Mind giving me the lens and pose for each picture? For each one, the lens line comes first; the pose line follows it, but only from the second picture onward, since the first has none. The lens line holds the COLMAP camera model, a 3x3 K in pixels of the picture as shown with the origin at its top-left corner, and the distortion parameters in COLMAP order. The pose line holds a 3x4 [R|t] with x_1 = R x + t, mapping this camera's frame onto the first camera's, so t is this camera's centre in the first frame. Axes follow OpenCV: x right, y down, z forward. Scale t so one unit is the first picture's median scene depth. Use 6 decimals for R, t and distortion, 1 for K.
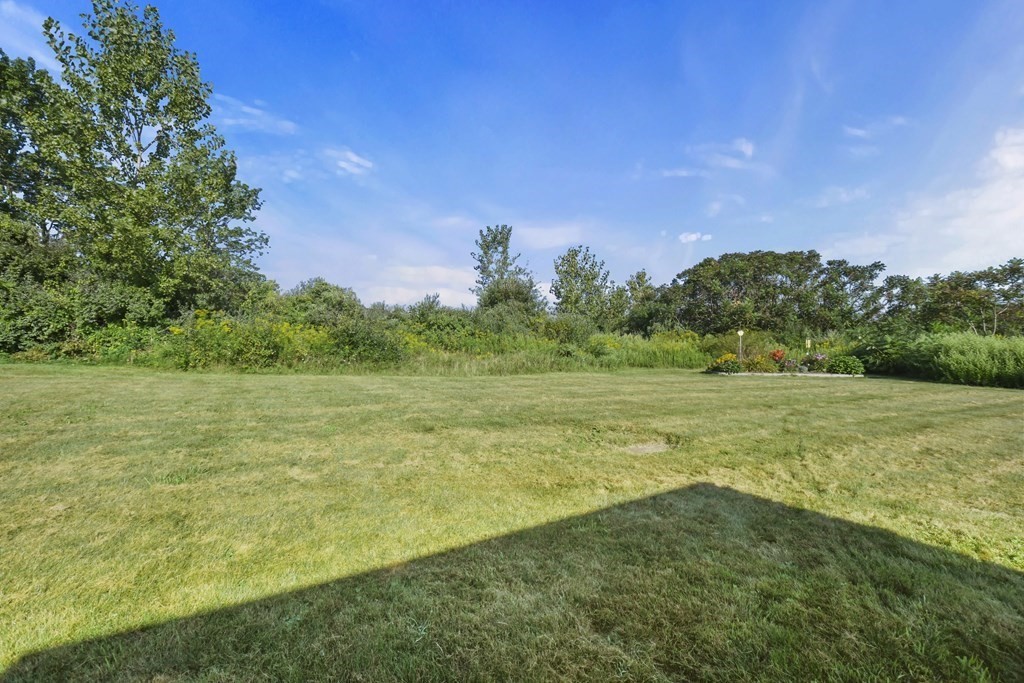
lens RADIAL K [[454.5, 0, 507.1], [0, 454.5, 348.9], [0, 0, 1]] dist [0.003428, -0.013775]
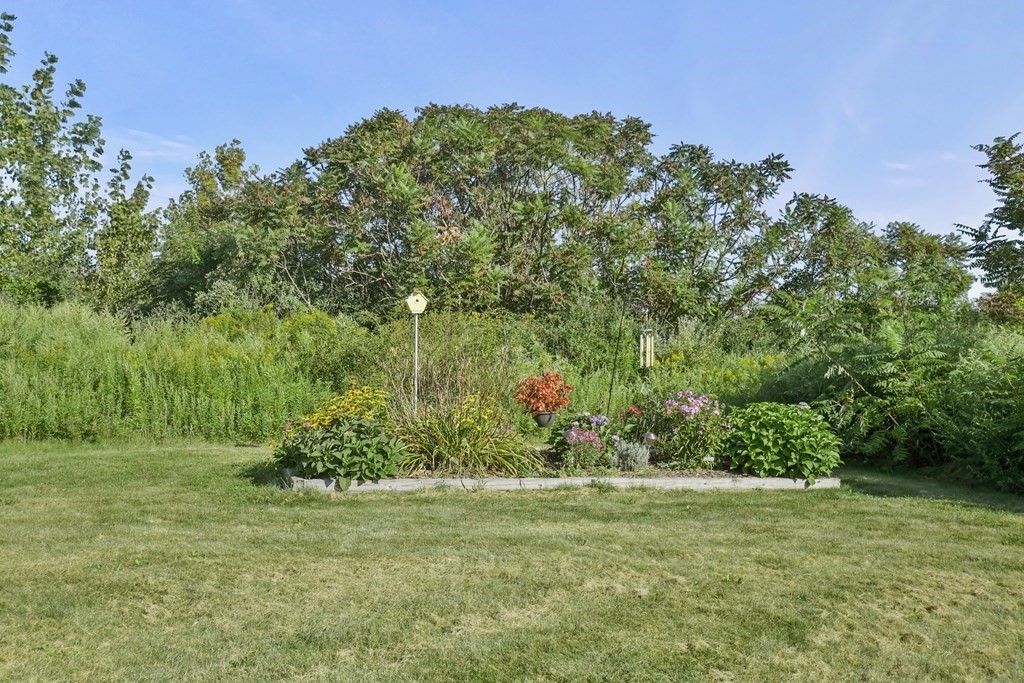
lens RADIAL K [[1060.3, 0, 511.1], [0, 1060.3, 355.6], [0, 0, 1]] dist [0.466741, 0.000711]
pose [[0.878895, 0.023833, 0.476419, 0.161059], [-0.019970, 0.999714, -0.013170, 0.000234], [-0.476597, 0.002061, 0.879120, 0.264971]]
